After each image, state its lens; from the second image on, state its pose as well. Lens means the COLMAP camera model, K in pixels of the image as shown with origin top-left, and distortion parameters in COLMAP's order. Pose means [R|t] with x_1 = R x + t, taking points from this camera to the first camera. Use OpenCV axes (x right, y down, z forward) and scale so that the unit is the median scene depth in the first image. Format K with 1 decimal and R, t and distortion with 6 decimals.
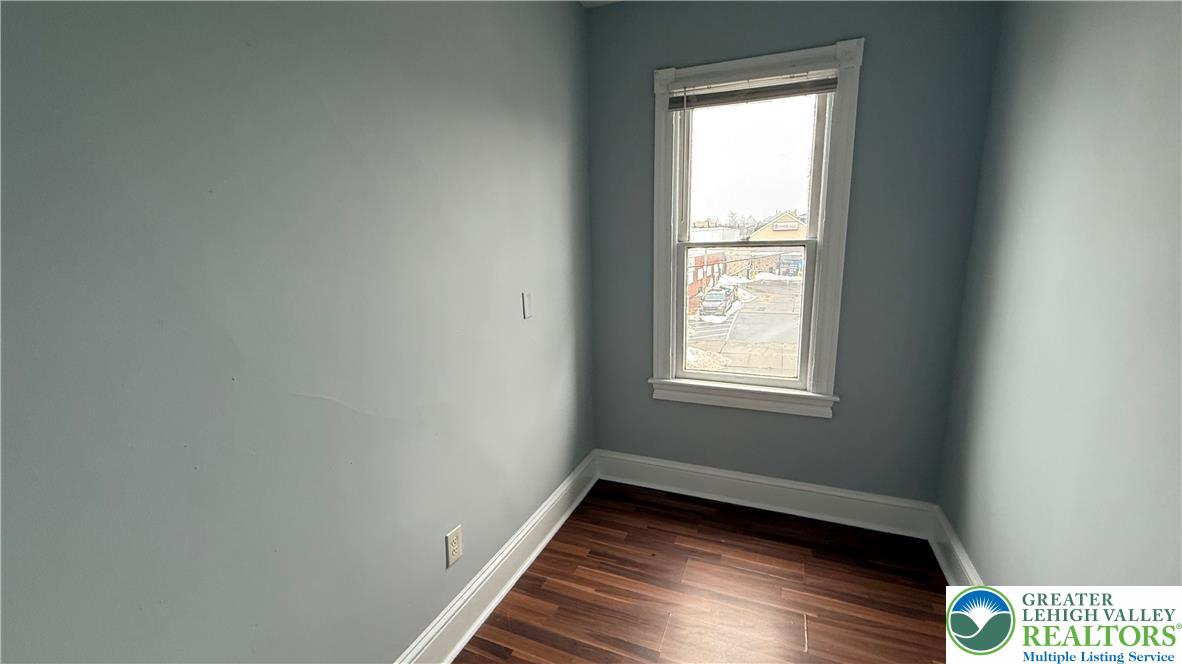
lens RADIAL K [[471.6, 0, 597.9], [0, 471.6, 332.5], [0, 0, 1]] dist [0.001208, -0.000153]
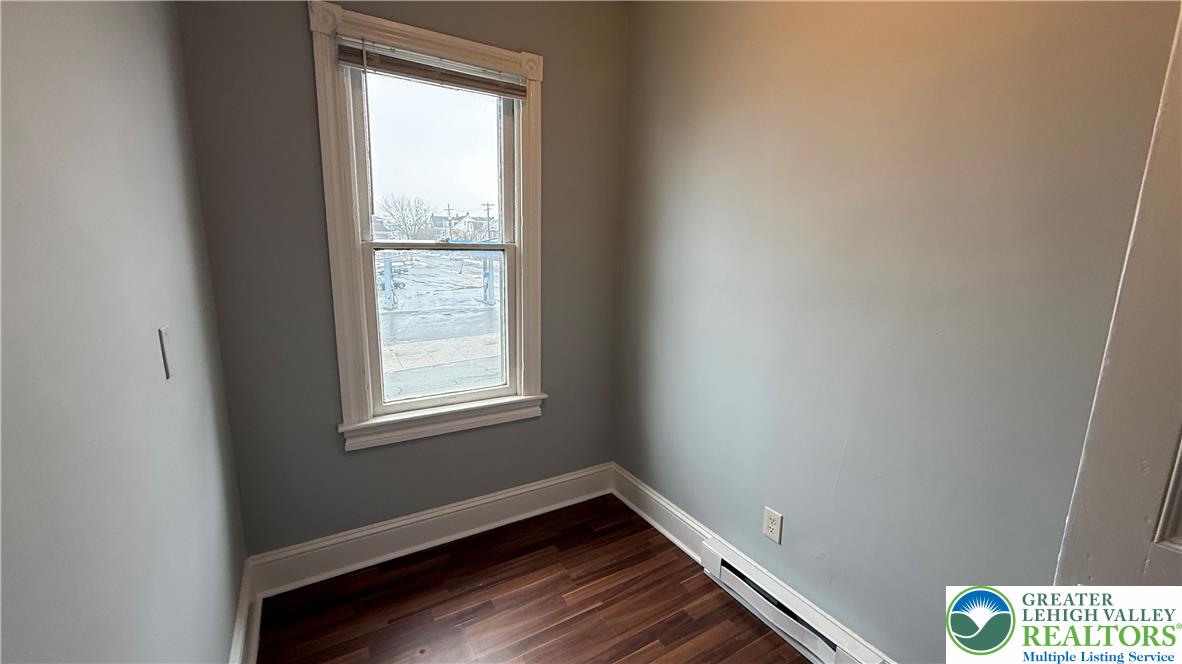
lens RADIAL K [[471.6, 0, 583.2], [0, 471.6, 331.2], [0, 0, 1]] dist [0.001208, -0.000153]
pose [[0.593047, -0.113927, 0.797067, -0.258687], [0.121053, 0.991303, 0.051622, -0.045980], [-0.796016, 0.065873, 0.601680, 0.280436]]
